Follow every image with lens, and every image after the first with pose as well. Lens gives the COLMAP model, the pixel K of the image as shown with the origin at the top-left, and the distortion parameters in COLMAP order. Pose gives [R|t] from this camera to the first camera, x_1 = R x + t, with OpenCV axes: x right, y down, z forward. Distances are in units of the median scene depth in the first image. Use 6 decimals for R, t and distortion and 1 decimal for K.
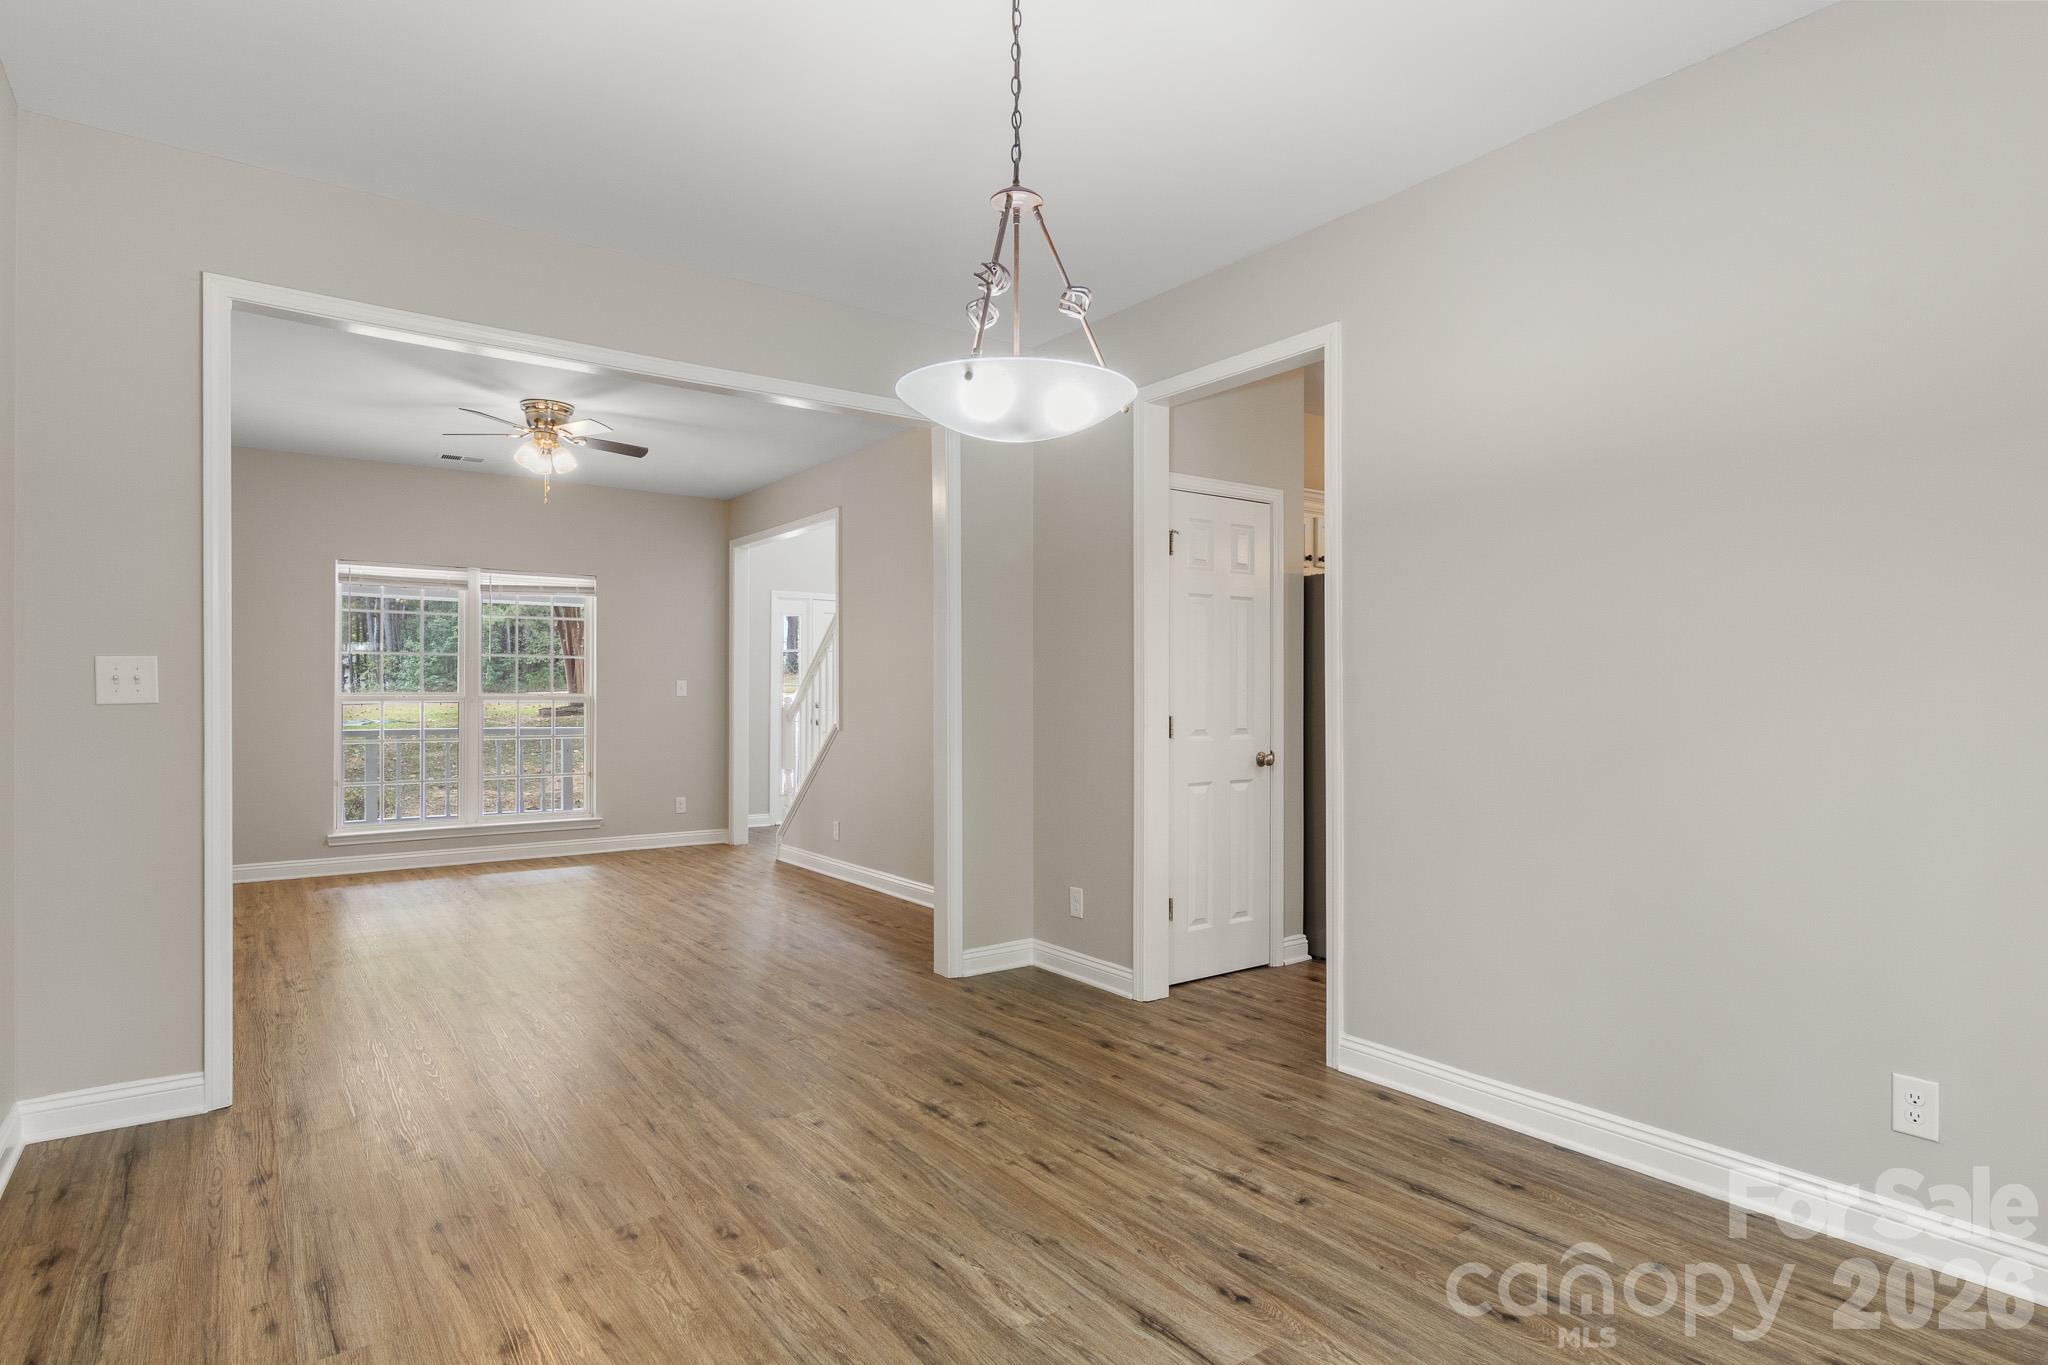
lens RADIAL K [[1110.3, 0, 1032.9], [0, 1110.3, 693.9], [0, 0, 1]] dist [0.000026, -0.000632]
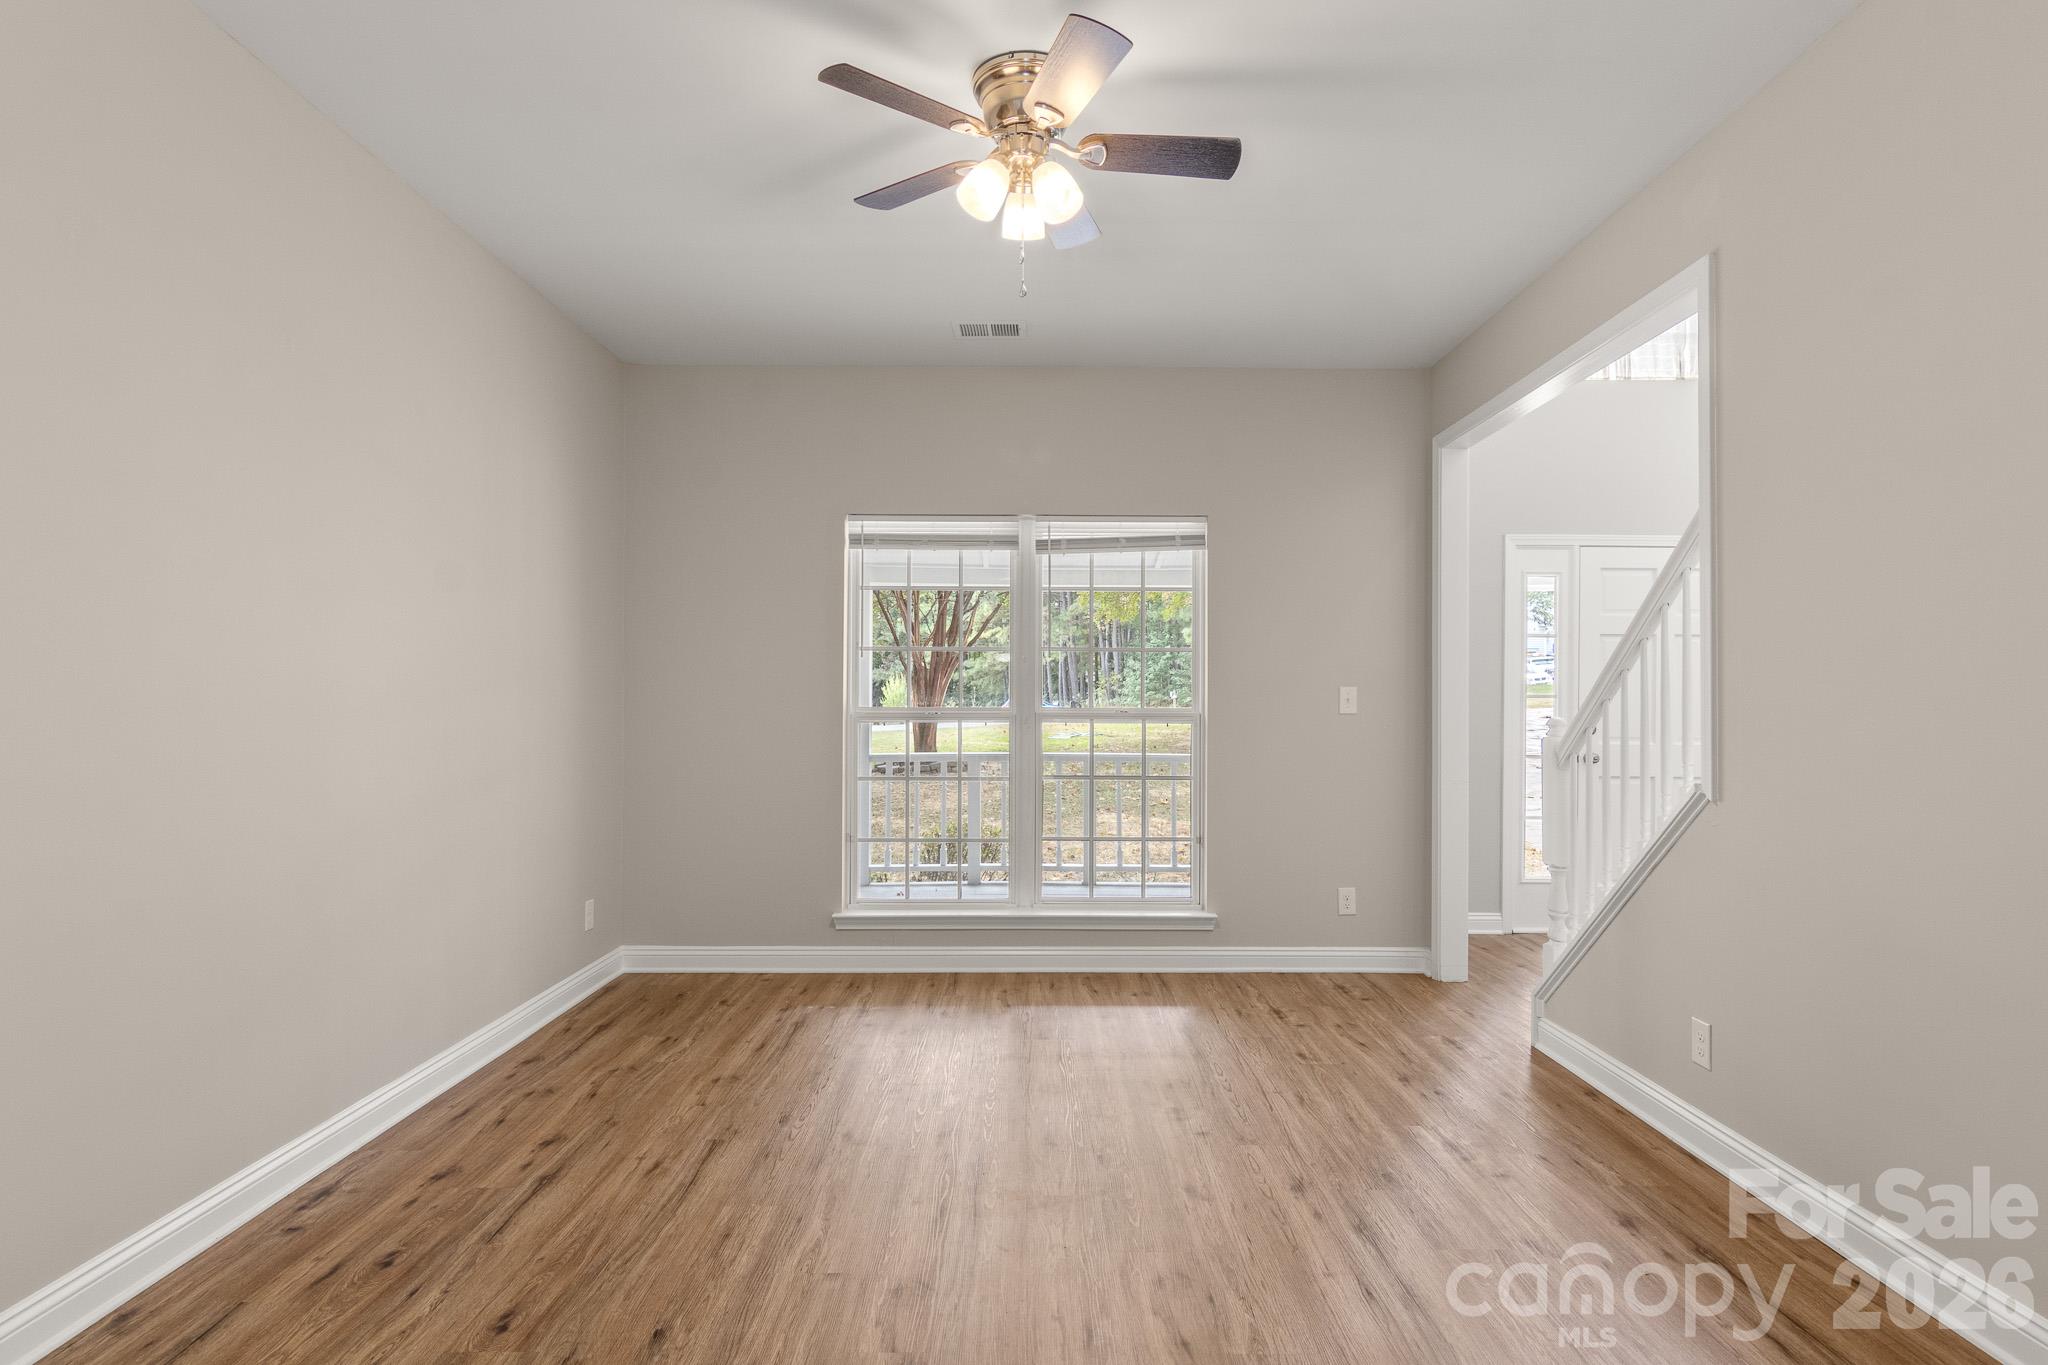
lens RADIAL K [[1052.5, 0, 1038.1], [0, 1052.5, 704.0], [0, 0, 1]] dist [-0.002806, 0.001285]
pose [[0.812603, -0.001573, -0.582815, -0.140110], [-0.000837, 0.999992, -0.003865, -0.000965], [0.582817, 0.003629, 0.812596, 0.503968]]
